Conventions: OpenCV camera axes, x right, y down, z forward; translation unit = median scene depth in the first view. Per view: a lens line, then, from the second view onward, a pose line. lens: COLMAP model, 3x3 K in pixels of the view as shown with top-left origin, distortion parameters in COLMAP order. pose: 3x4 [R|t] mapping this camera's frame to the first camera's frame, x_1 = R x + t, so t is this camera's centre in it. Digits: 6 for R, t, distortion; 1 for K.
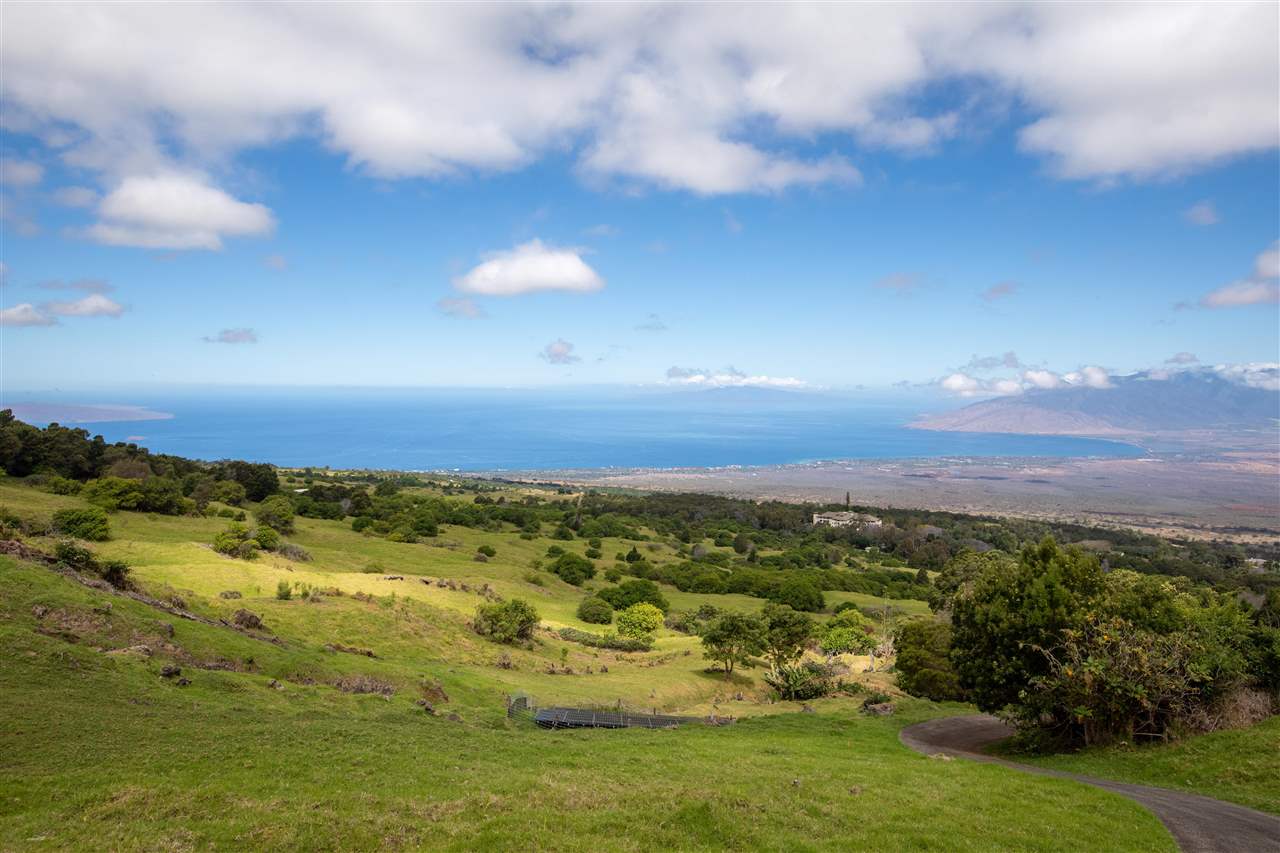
lens RADIAL K [[838.3, 0, 634.5], [0, 838.3, 398.2], [0, 0, 1]] dist [-0.035952, 0.019281]
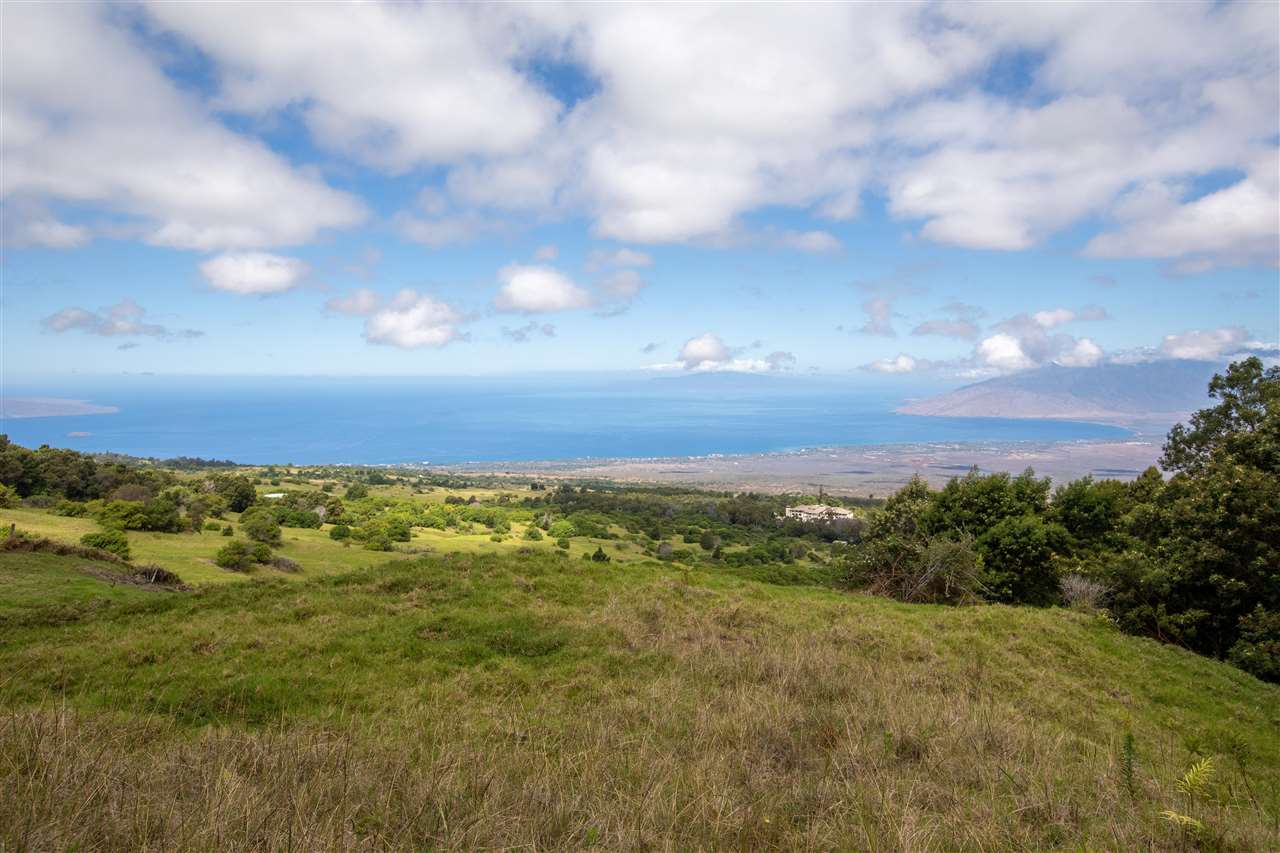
lens RADIAL K [[945.4, 0, 650.7], [0, 945.4, 415.4], [0, 0, 1]] dist [-0.036971, 0.020787]
pose [[0.999511, -0.014365, 0.027768, 0.027678], [0.012891, 0.998536, 0.052535, -0.040688], [-0.028482, -0.052152, 0.998233, -0.144310]]
